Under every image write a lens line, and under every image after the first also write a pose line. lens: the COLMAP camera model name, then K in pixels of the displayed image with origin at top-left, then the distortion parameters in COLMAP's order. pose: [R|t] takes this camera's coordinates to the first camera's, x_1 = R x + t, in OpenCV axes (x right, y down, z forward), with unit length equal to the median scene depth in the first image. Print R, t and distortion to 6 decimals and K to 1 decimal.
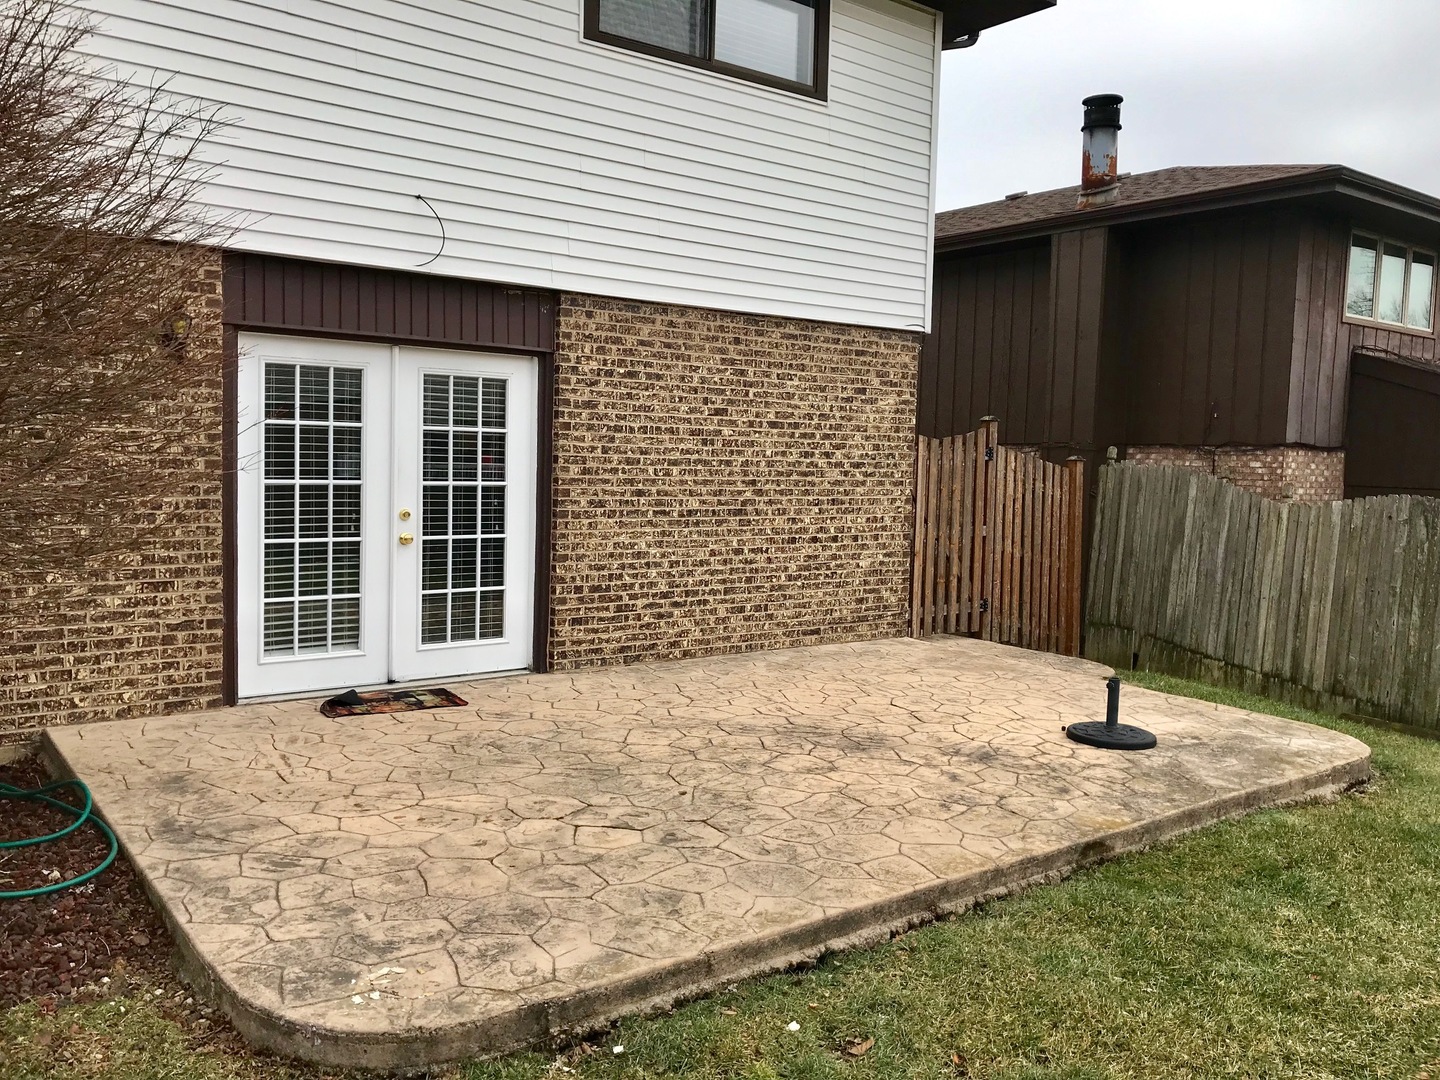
lens RADIAL K [[1180.2, 0, 696.0], [0, 1180.2, 534.3], [0, 0, 1]] dist [0.085461, -0.110971]
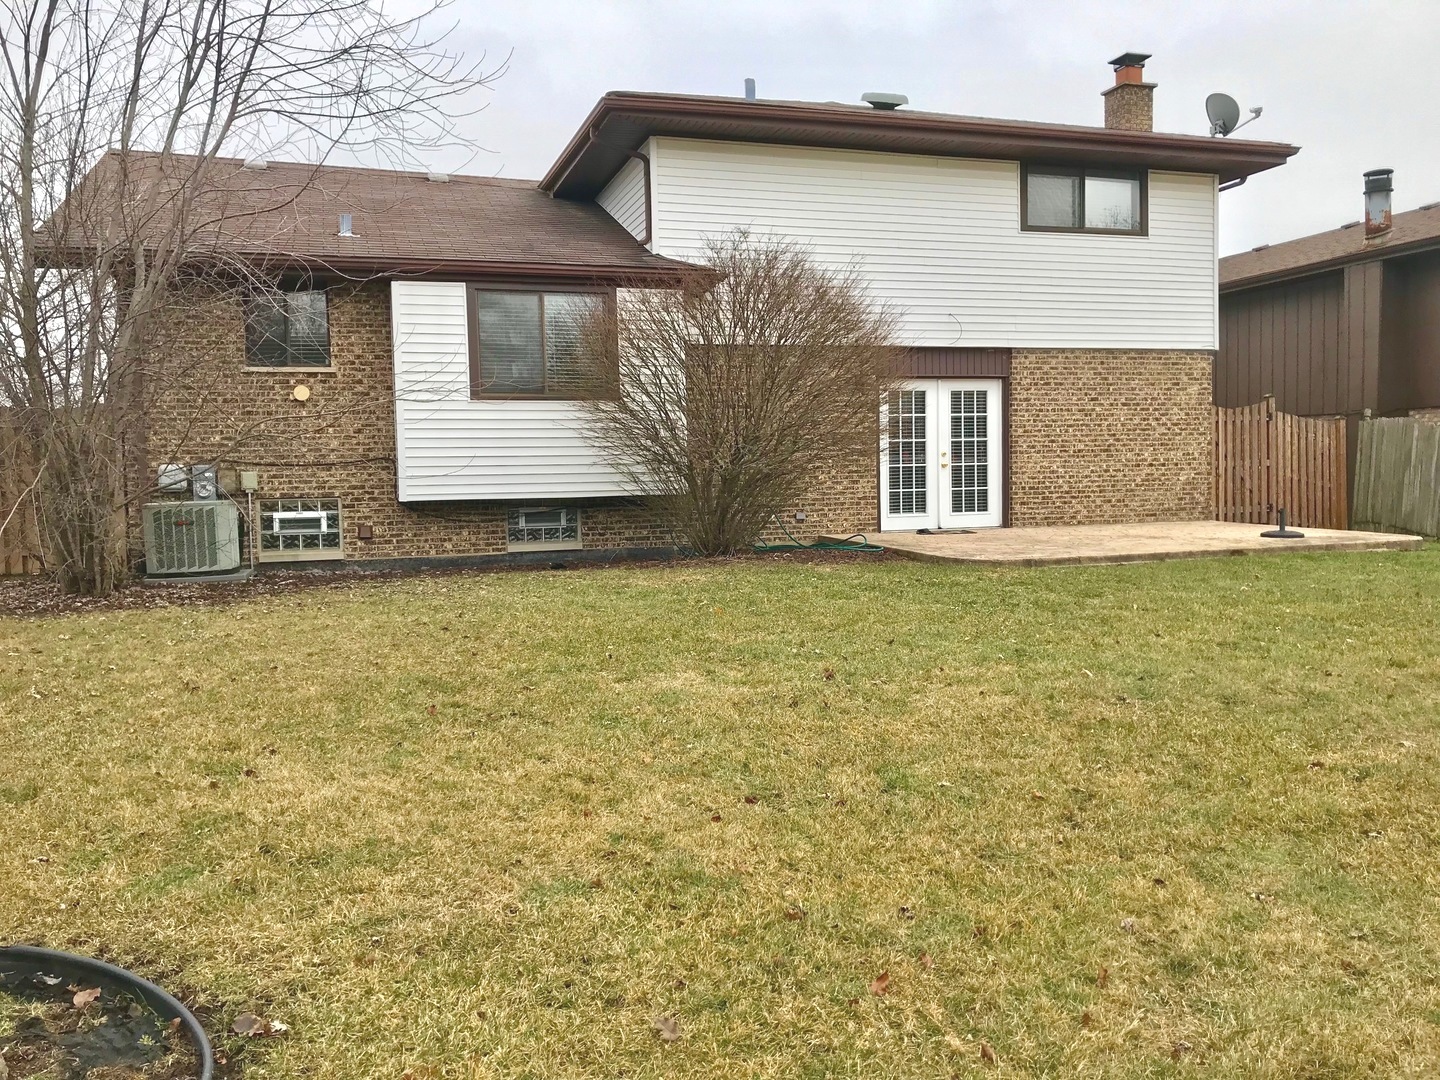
lens RADIAL K [[1180.2, 0, 696.0], [0, 1180.2, 534.3], [0, 0, 1]] dist [0.085461, -0.110971]
pose [[0.947224, -0.031462, -0.319025, 0.017716], [0.024060, 0.999343, -0.027118, 0.156423], [0.319668, 0.018011, 0.947358, -1.073714]]
